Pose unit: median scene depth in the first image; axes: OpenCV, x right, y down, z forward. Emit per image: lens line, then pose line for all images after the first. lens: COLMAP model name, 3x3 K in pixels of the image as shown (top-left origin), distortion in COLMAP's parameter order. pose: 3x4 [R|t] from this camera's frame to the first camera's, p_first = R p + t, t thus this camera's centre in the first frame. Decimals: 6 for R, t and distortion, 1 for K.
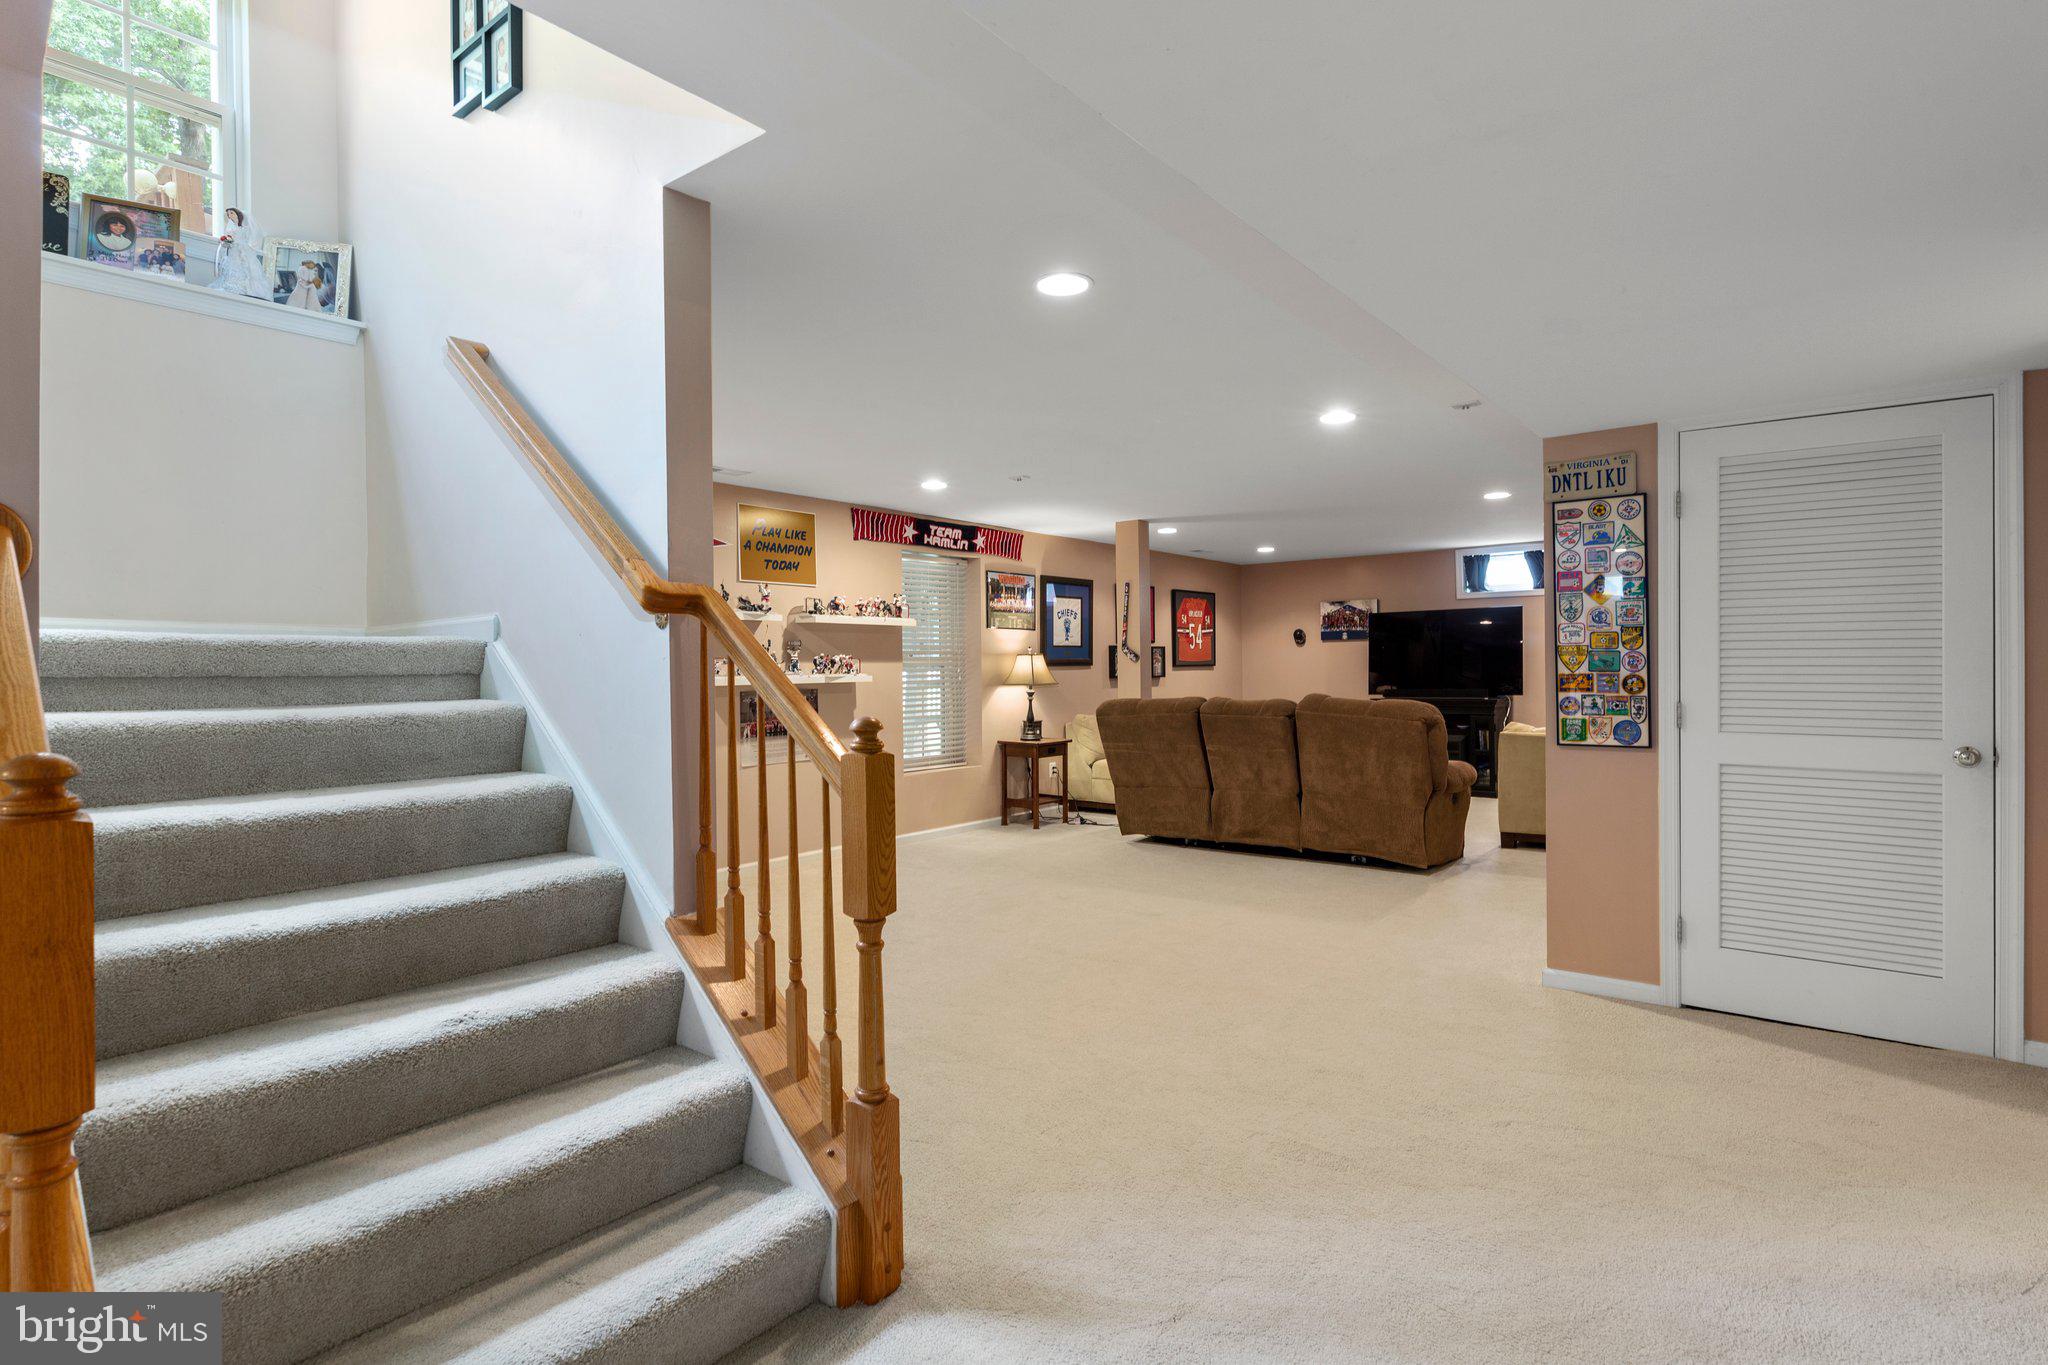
lens RADIAL K [[990.8, 0, 1022.5], [0, 990.8, 670.4], [0, 0, 1]] dist [-0.000616, 0.000284]
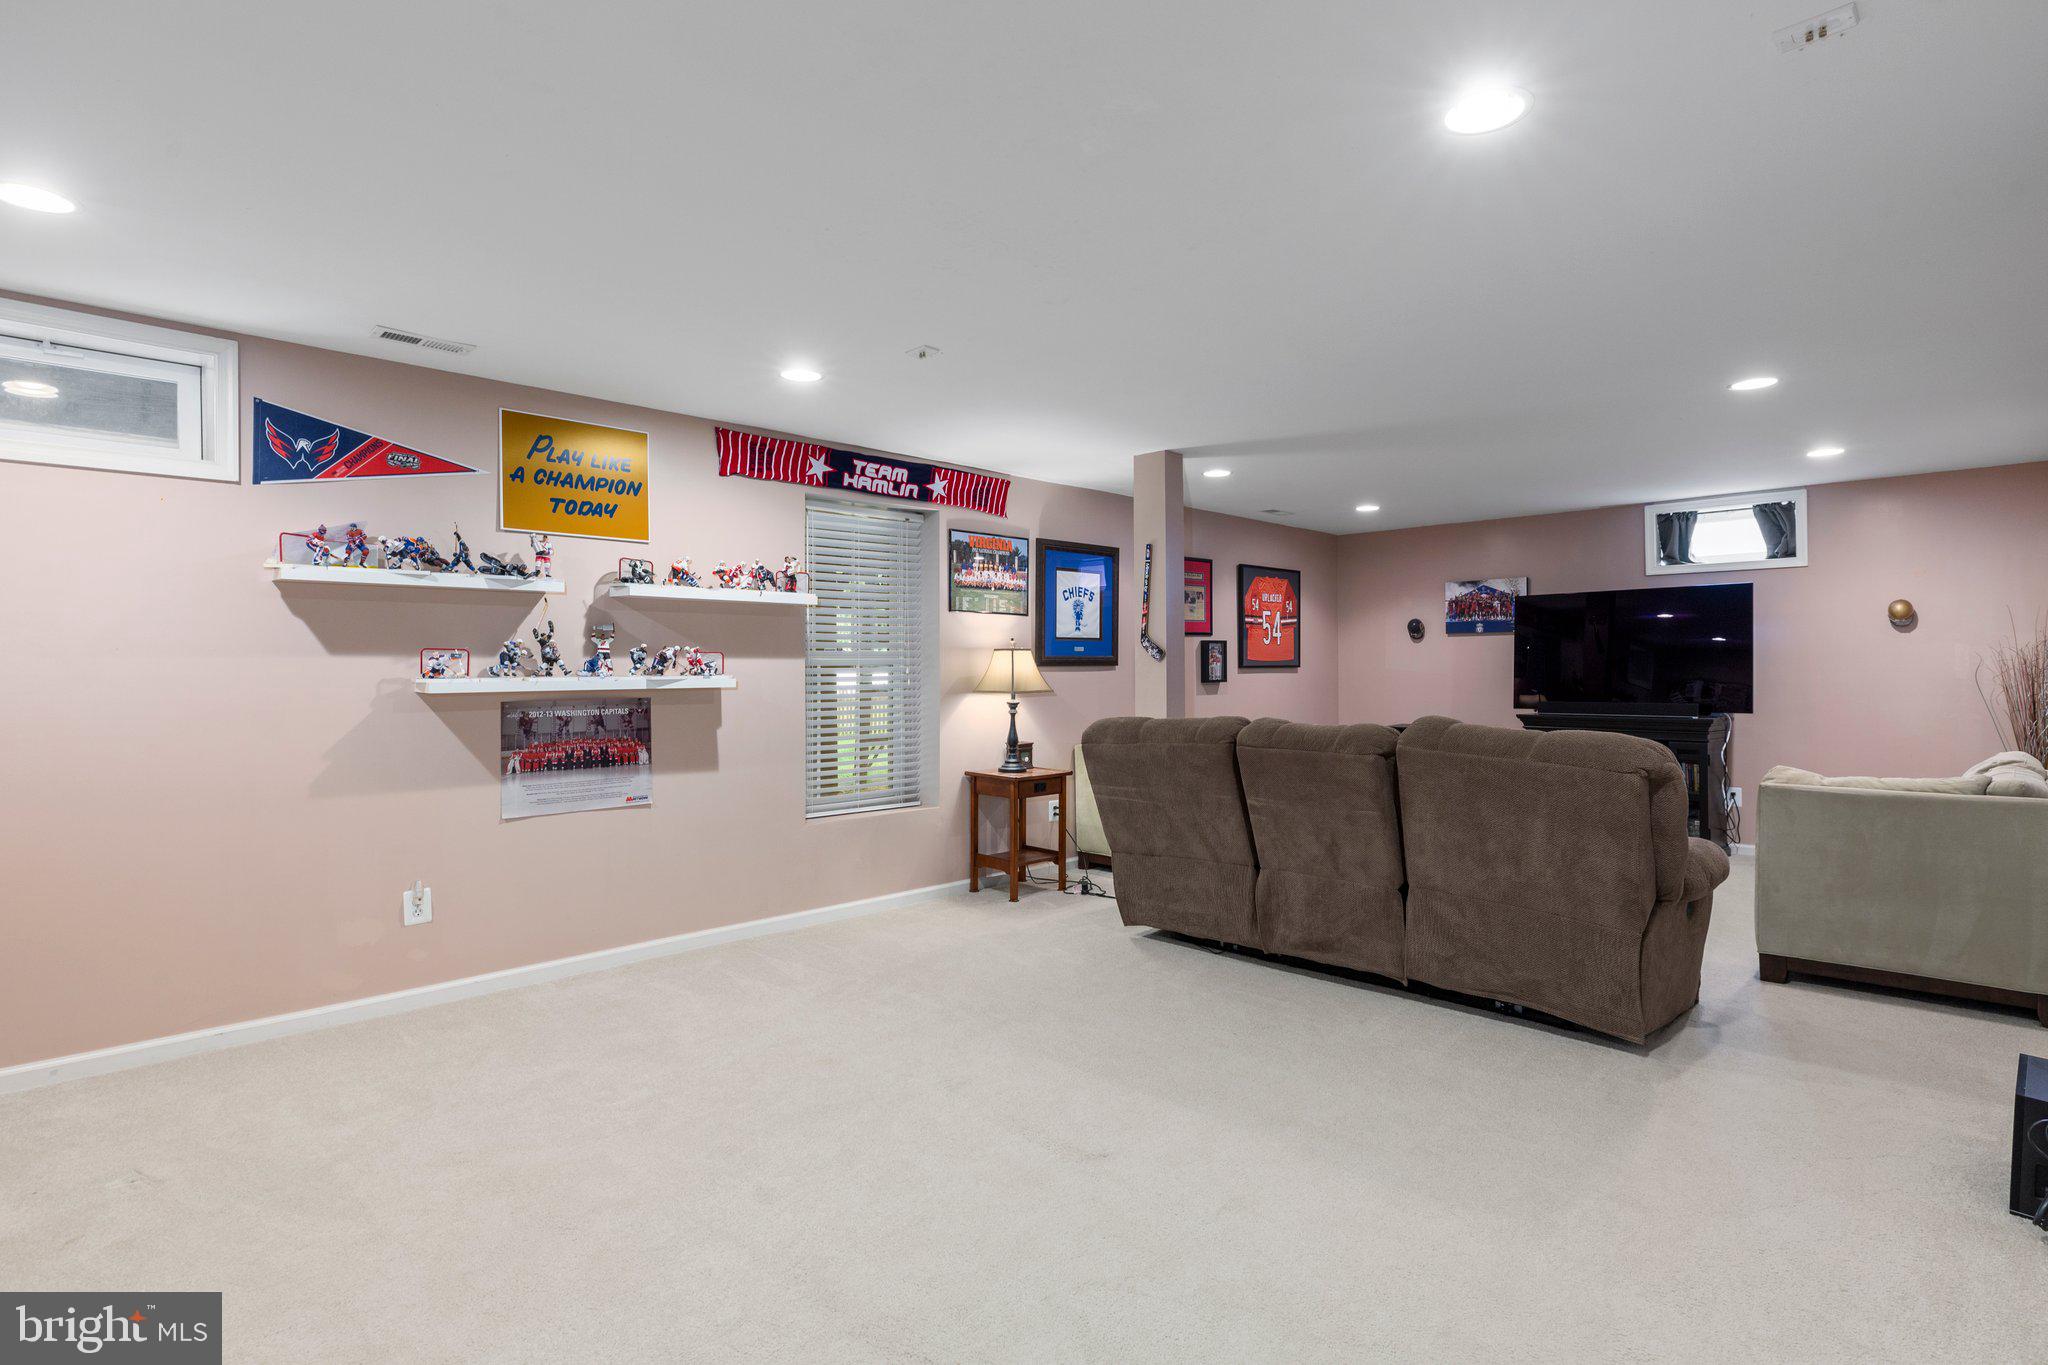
lens RADIAL K [[990.8, 0, 1022.2], [0, 990.8, 674.3], [0, 0, 1]] dist [-0.000616, 0.000284]
pose [[0.993643, 0.007732, -0.112307, 0.094393], [-0.007311, 0.999965, 0.004164, -0.001333], [0.112335, -0.003316, 0.993665, 0.308249]]
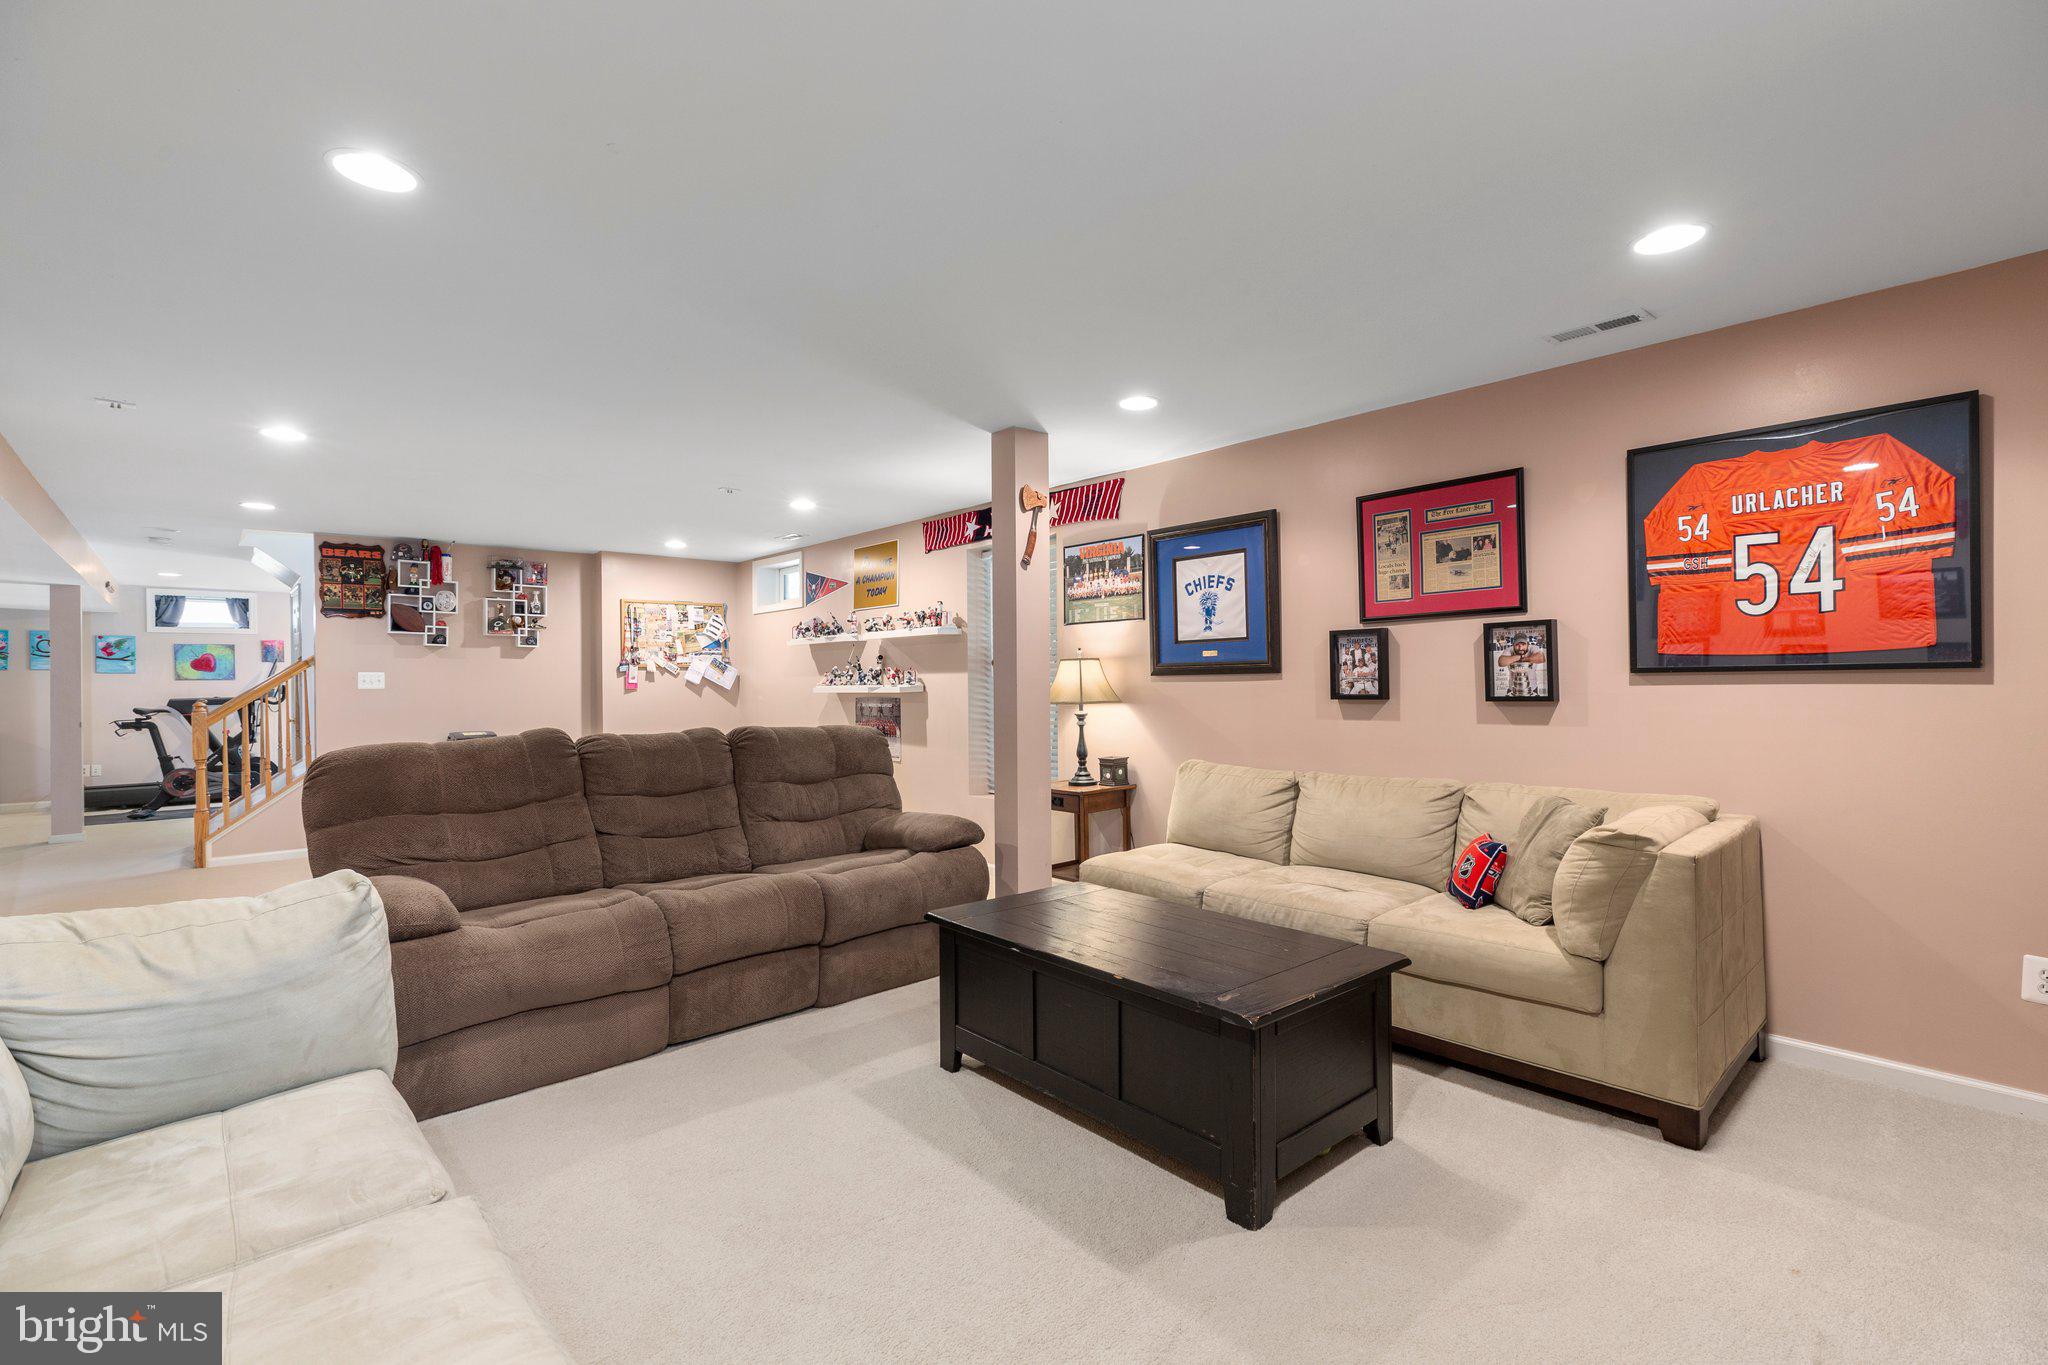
lens RADIAL K [[927.4, 0, 1018.2], [0, 927.4, 680.9], [0, 0, 1]] dist [0.000273, 0.000343]
pose [[-0.158794, 0.011557, -0.987244, 0.655867], [0.009439, 0.999904, 0.010187, -0.008040], [0.987267, -0.007701, -0.158888, 1.074581]]
